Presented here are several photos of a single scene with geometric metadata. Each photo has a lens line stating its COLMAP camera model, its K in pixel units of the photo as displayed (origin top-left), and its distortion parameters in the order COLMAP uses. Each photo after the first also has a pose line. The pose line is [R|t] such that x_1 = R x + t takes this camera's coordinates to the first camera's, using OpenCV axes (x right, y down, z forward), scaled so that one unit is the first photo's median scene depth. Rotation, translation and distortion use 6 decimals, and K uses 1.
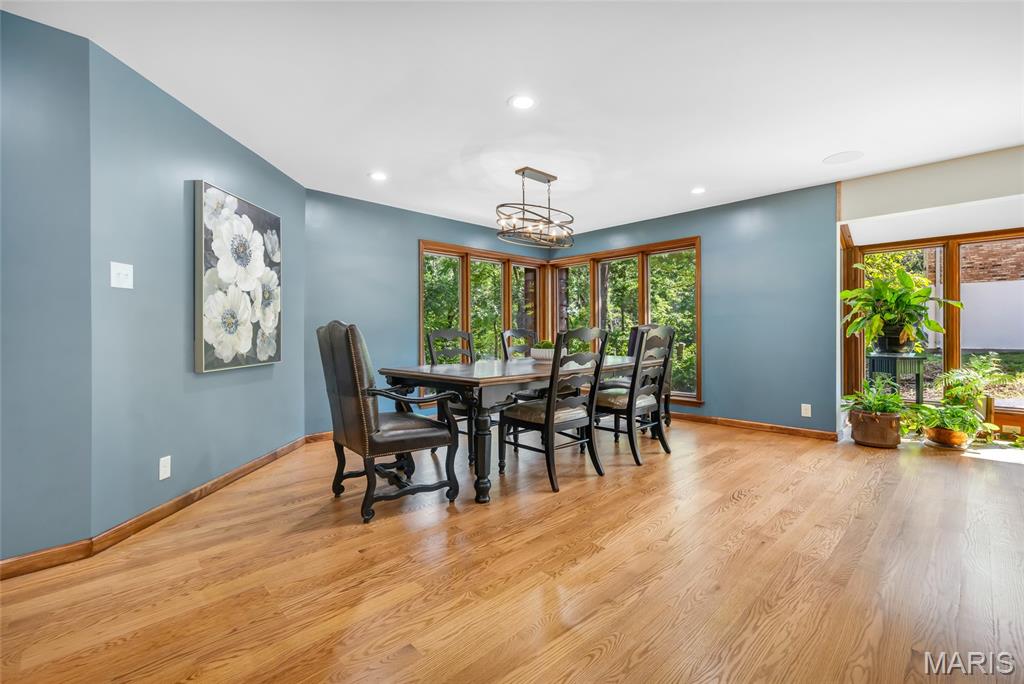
lens RADIAL K [[450.6, 0, 511.0], [0, 450.6, 339.3], [0, 0, 1]] dist [0.000862, 0.000211]
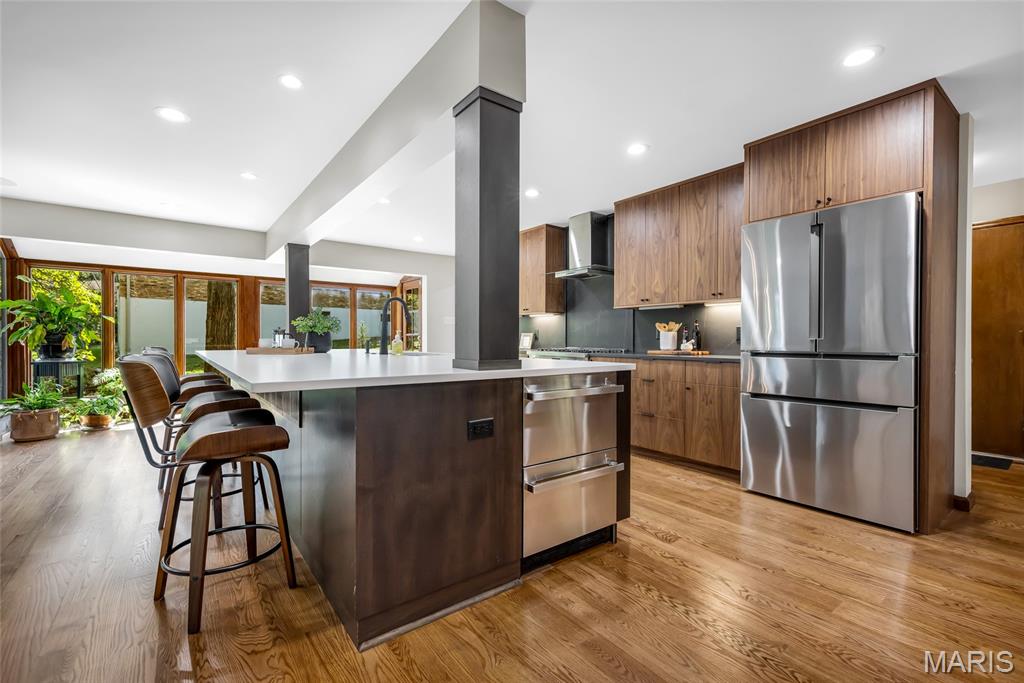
lens RADIAL K [[450.6, 0, 512.9], [0, 450.6, 343.4], [0, 0, 1]] dist [0.000862, 0.000211]
pose [[0.127684, -0.002728, 0.991811, -0.152183], [0.011653, 0.999931, 0.001250, 0.004277], [-0.991746, 0.011398, 0.127707, -0.313243]]
